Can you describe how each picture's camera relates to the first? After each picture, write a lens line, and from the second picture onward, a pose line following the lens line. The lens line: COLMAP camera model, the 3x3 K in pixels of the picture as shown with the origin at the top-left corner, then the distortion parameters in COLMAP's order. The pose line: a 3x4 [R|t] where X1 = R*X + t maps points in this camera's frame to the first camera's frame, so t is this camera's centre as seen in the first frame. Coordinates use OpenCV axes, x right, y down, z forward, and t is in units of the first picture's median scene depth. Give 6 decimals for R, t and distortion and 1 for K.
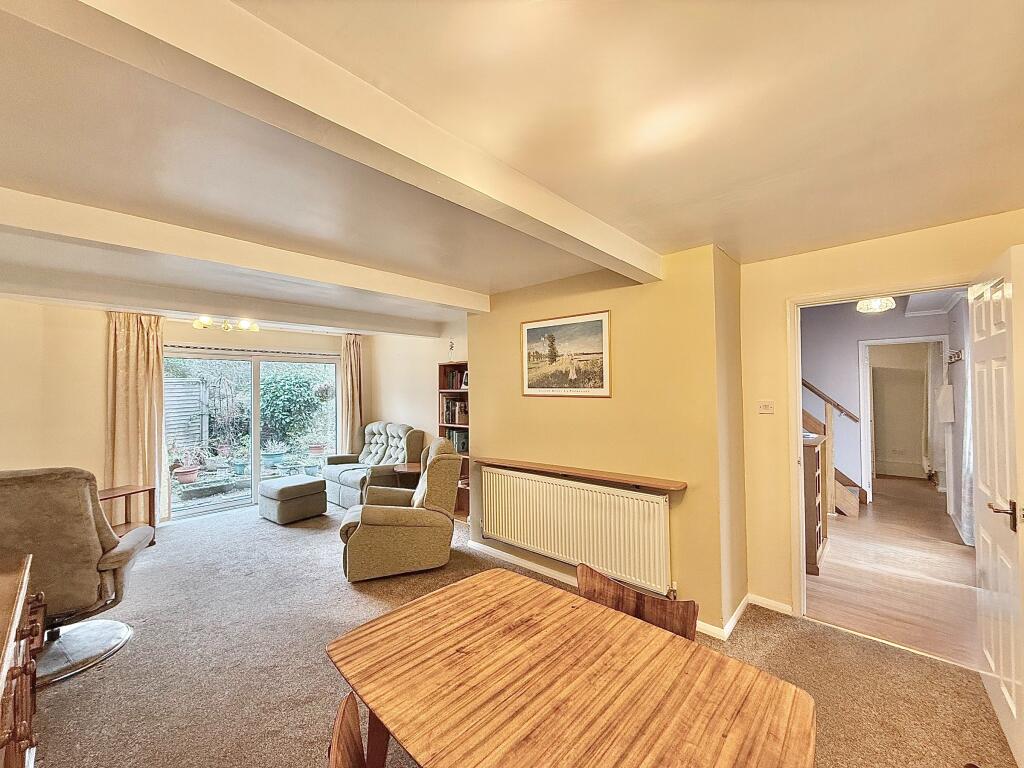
lens RADIAL K [[412.5, 0, 513.6], [0, 412.5, 385.3], [0, 0, 1]] dist [0.000962, 0.000818]
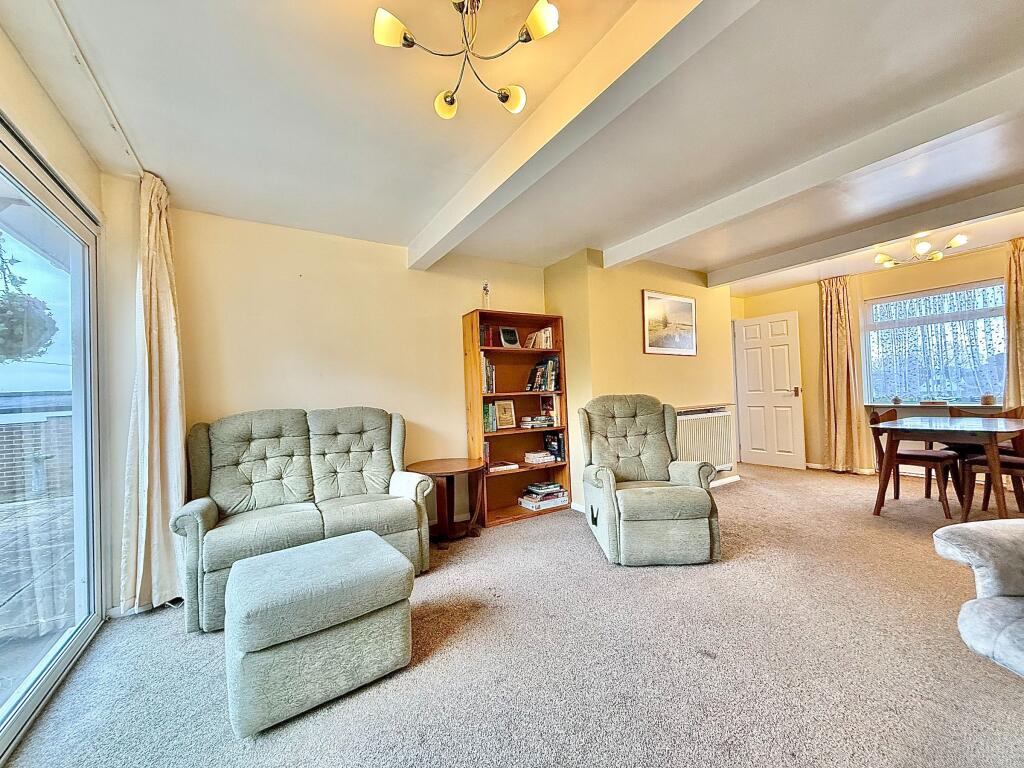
lens RADIAL K [[412.5, 0, 509.4], [0, 412.5, 385.8], [0, 0, 1]] dist [0.000962, 0.000818]
pose [[0.261883, 0.021229, 0.964866, -0.926622], [0.021900, 0.999370, -0.027932, 0.109812], [-0.964851, 0.028446, 0.261254, 0.845407]]
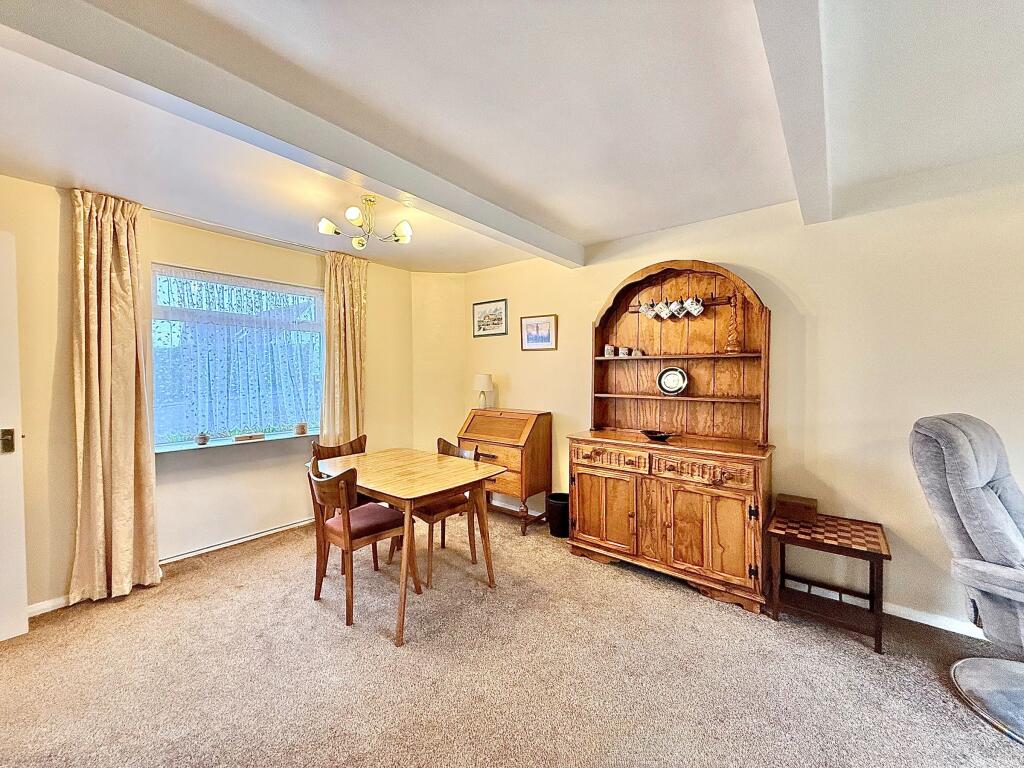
lens RADIAL K [[412.5, 0, 506.7], [0, 412.5, 376.8], [0, 0, 1]] dist [0.000962, 0.000818]
pose [[-0.999240, 0.016531, -0.035314, -0.119580], [0.016770, 0.999838, -0.006473, 0.054328], [0.035201, -0.007060, -0.999355, 0.840478]]
